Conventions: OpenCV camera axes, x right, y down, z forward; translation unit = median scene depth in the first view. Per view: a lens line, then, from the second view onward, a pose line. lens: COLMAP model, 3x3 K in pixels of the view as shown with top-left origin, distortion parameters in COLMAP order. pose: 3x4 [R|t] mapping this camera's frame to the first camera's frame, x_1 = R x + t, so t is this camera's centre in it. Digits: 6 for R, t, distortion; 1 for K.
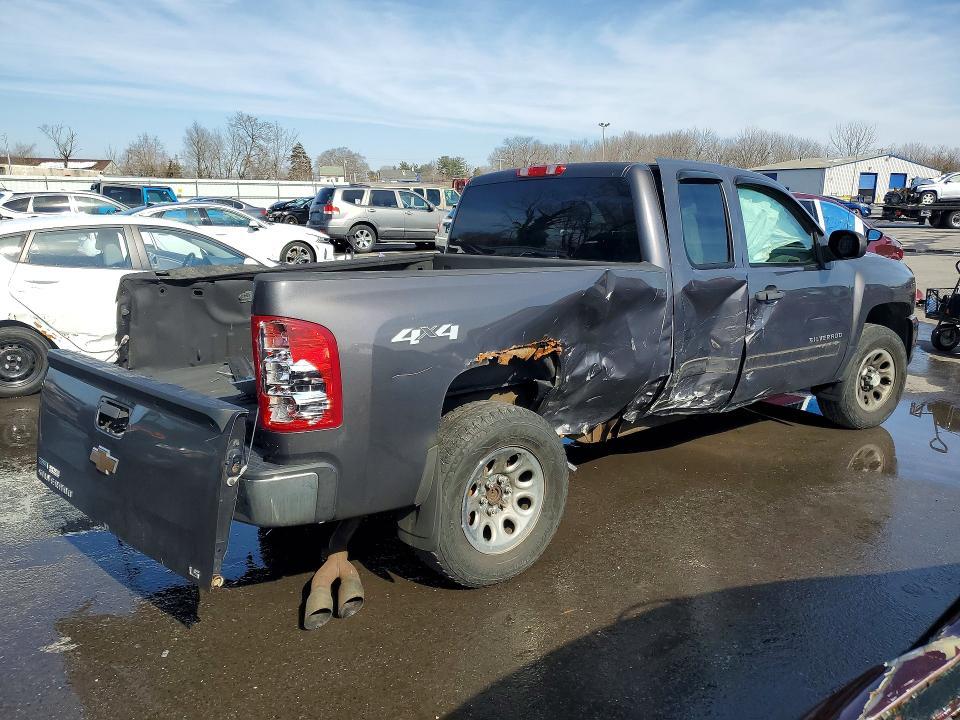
lens RADIAL K [[768.7, 0, 480.0], [0, 768.7, 360.0], [0, 0, 1]] dist [0.026188, 0.001612]
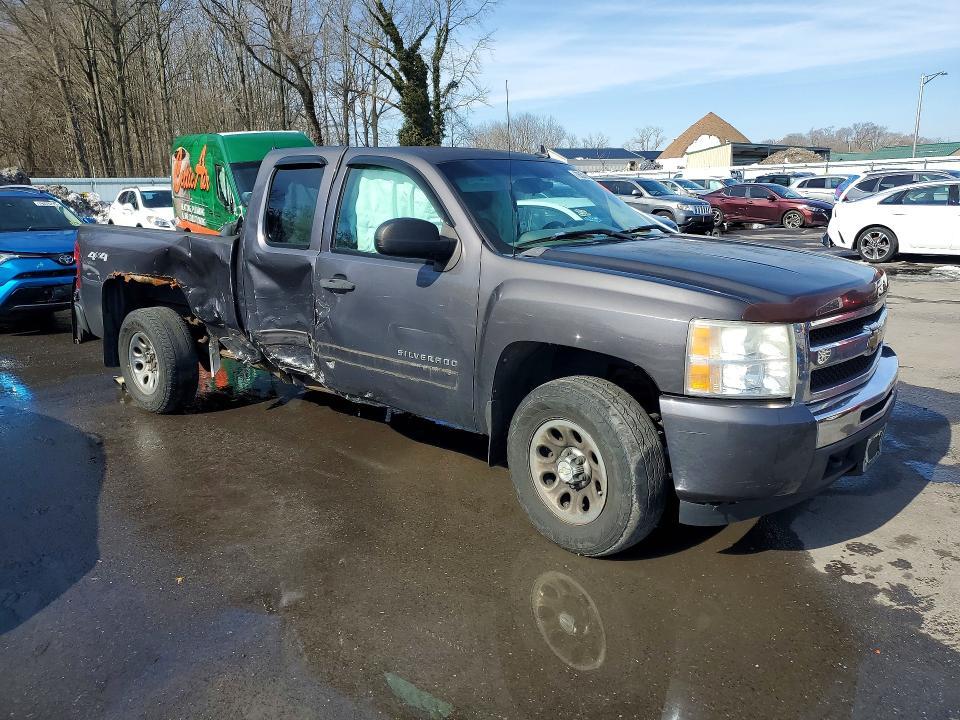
lens RADIAL K [[768.7, 0, 480.0], [0, 768.7, 360.0], [0, 0, 1]] dist [0.026188, 0.001612]
pose [[0.184809, 0.201379, -0.961921, 1.325808], [-0.183439, 0.968648, 0.167544, -0.183369], [0.965503, 0.145490, 0.215956, 0.980470]]
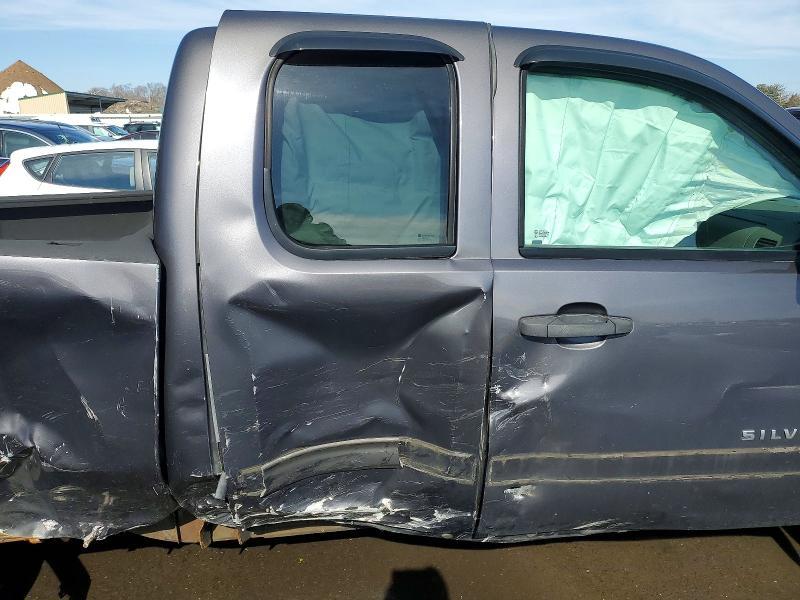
lens RADIAL K [[640.6, 0, 400.0], [0, 640.6, 300.0], [0, 0, 1]] dist [0.026188, 0.001612]
pose [[0.845018, 0.123966, -0.520169, 0.479020], [-0.098113, 0.992186, 0.077072, -0.116465], [0.525659, -0.014092, 0.850578, 0.648259]]
